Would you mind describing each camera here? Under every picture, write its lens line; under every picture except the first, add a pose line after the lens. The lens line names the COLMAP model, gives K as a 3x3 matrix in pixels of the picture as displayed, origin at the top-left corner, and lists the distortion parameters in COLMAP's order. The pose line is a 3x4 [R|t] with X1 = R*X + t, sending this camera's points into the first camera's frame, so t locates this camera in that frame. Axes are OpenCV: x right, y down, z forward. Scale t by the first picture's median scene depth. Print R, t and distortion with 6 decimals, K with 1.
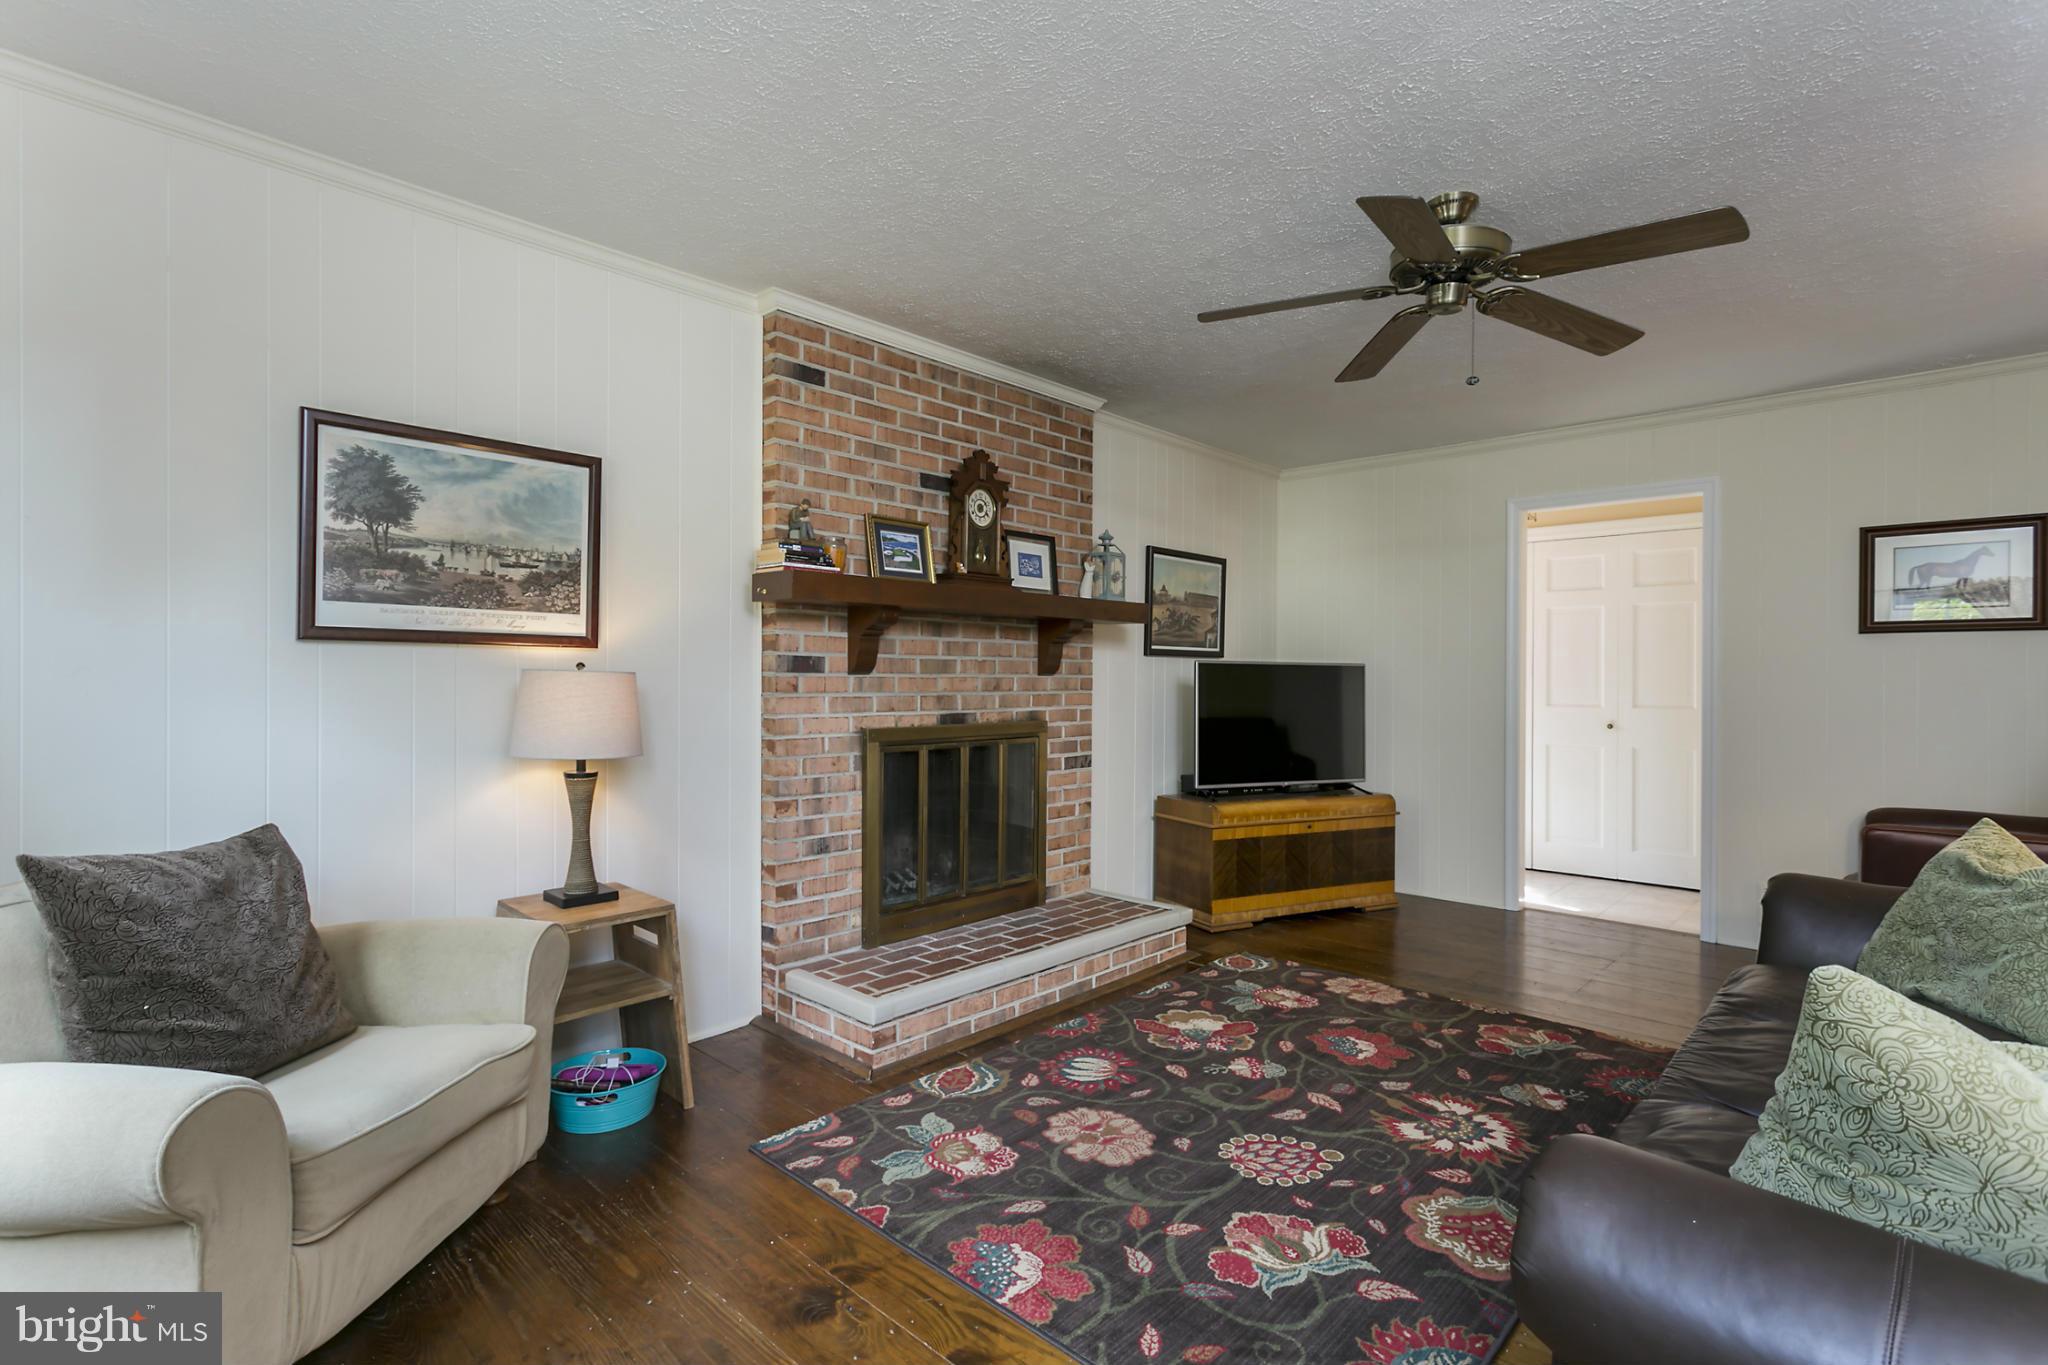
lens RADIAL K [[985.8, 0, 1029.6], [0, 985.8, 687.4], [0, 0, 1]] dist [-0.003321, -0.000315]
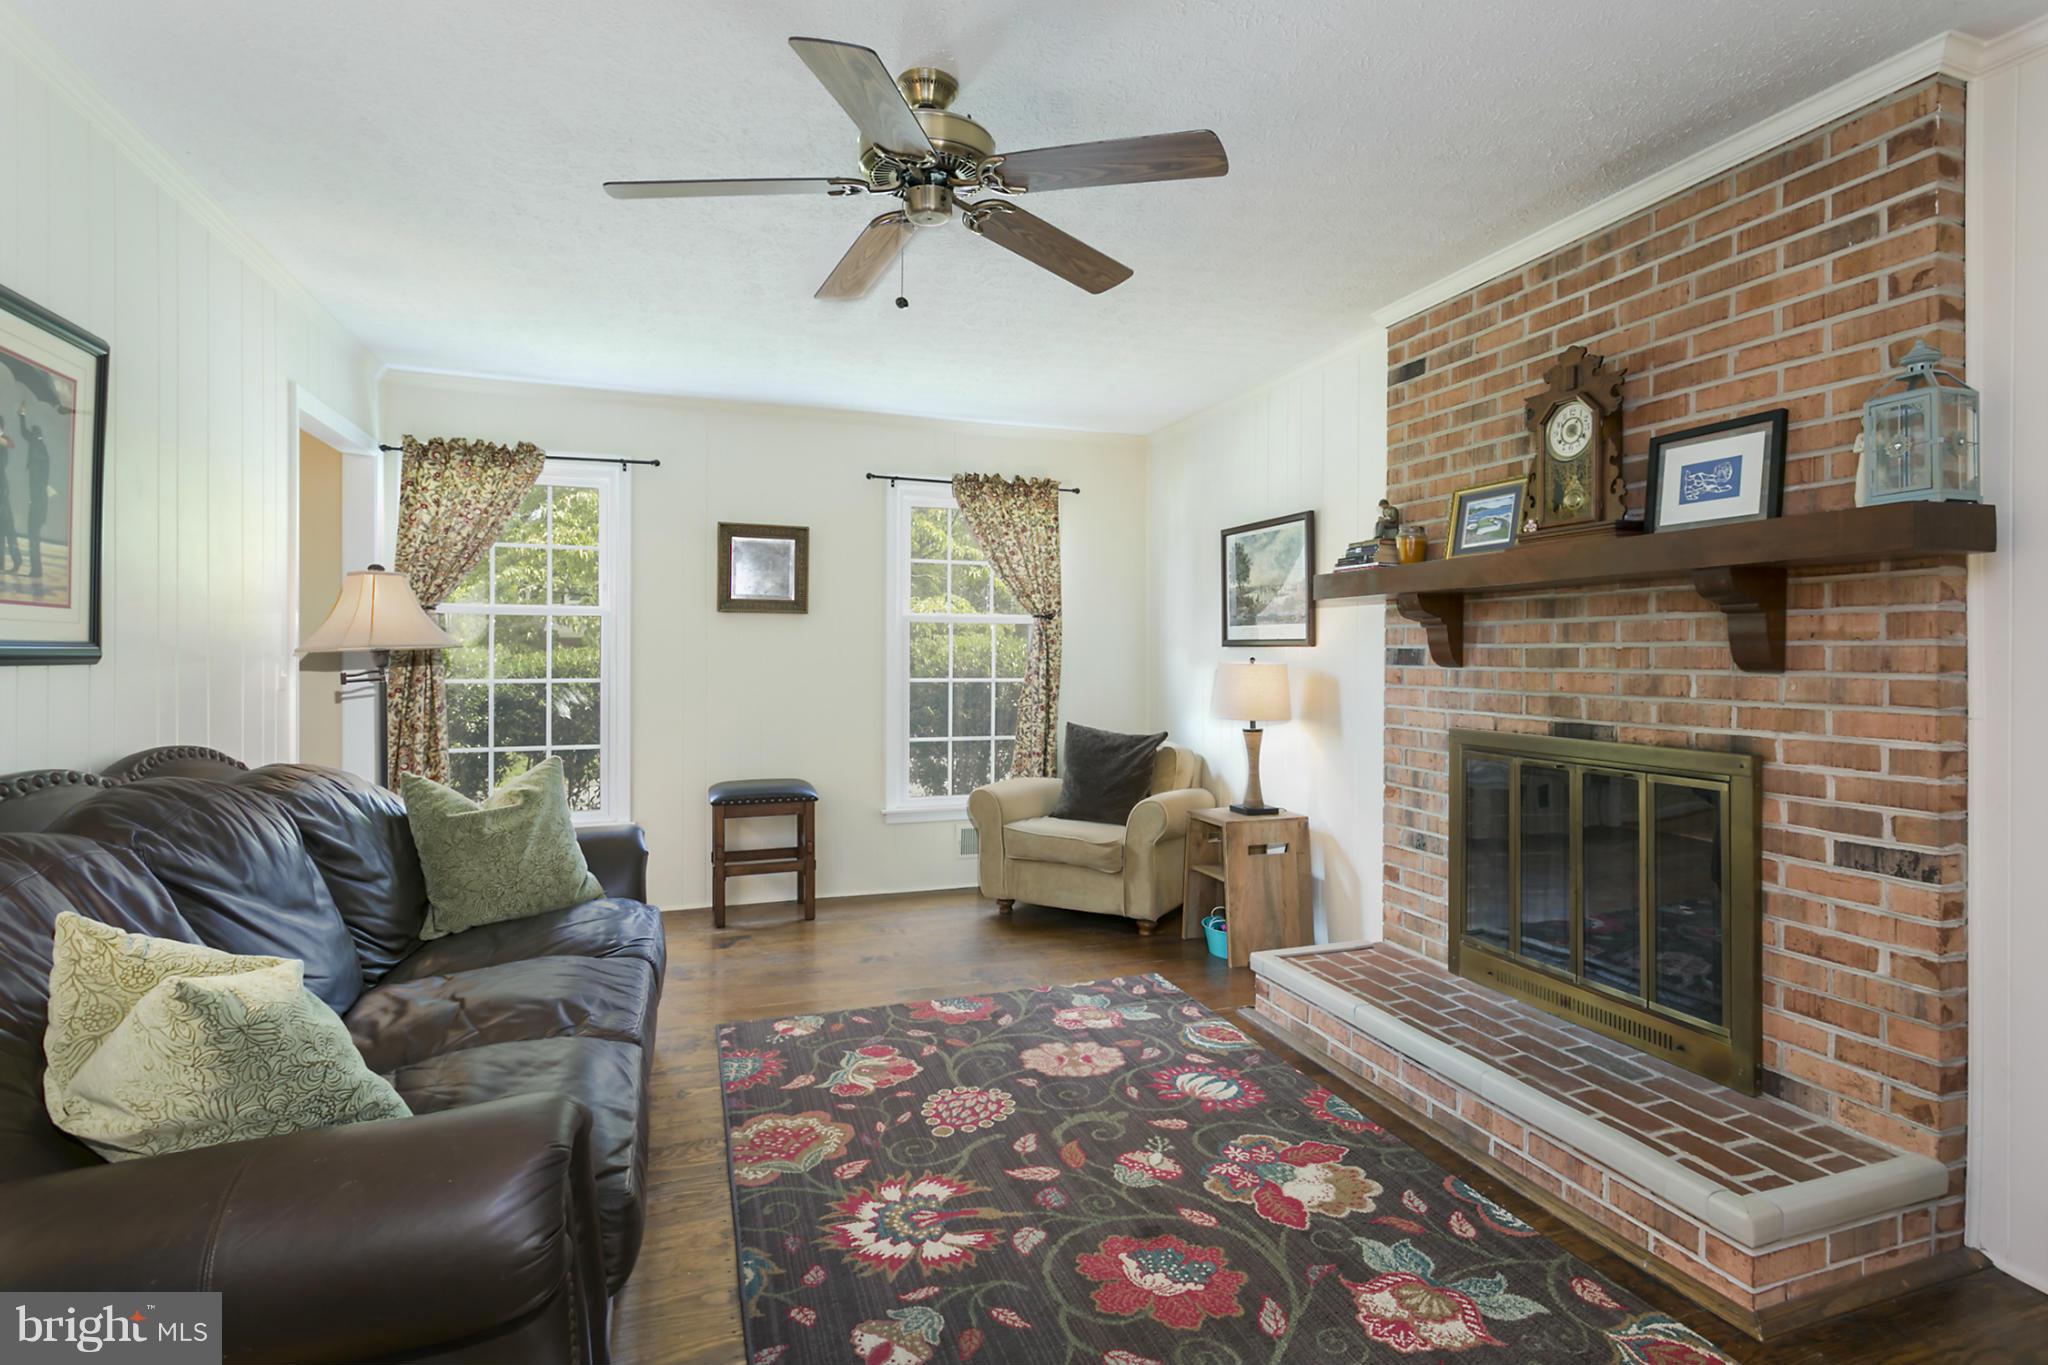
lens RADIAL K [[1002.3, 0, 1019.0], [0, 1002.3, 665.0], [0, 0, 1]] dist [-0.001395, -0.000219]
pose [[-0.483938, 0.002802, -0.875098, 0.924841], [-0.015396, 0.999813, 0.011716, -0.022166], [0.874967, 0.019143, -0.483804, 1.221299]]
